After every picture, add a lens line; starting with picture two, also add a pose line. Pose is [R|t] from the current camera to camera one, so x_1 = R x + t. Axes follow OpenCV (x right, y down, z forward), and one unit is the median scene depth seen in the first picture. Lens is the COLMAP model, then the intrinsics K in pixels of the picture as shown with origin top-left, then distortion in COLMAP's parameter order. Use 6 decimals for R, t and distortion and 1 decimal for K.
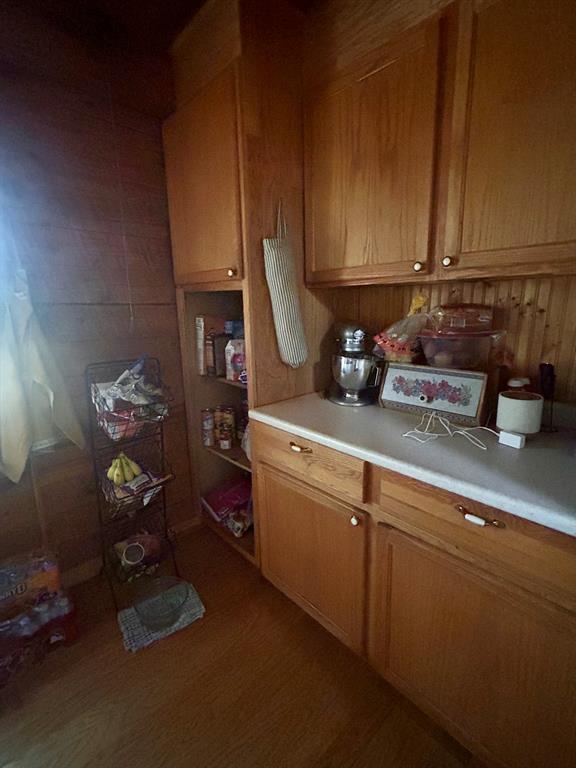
lens RADIAL K [[376.9, 0, 288.0], [0, 376.9, 384.0], [0, 0, 1]] dist [0.003305, 0.000222]
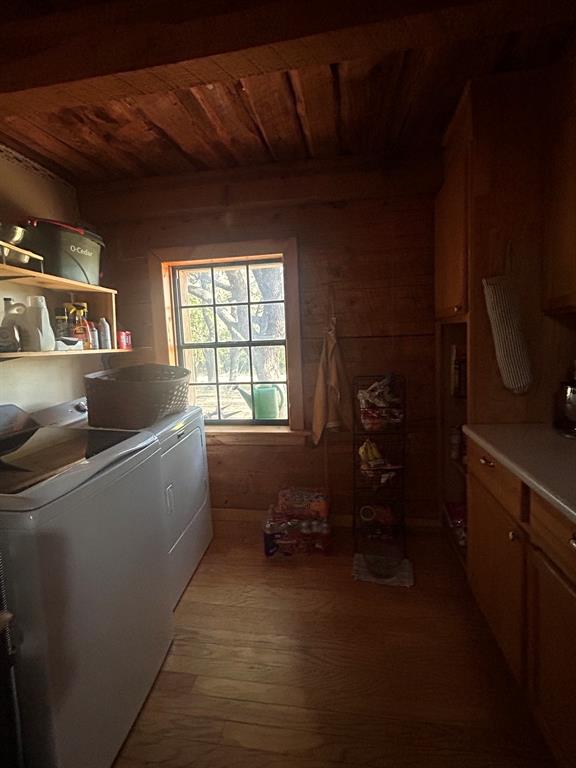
lens RADIAL K [[376.9, 0, 288.0], [0, 376.9, 384.0], [0, 0, 1]] dist [0.003305, 0.000222]
pose [[0.611616, 0.078215, -0.787279, 0.482991], [-0.133150, 0.991083, -0.004978, 0.022289], [0.779870, 0.107871, 0.616577, -0.145062]]
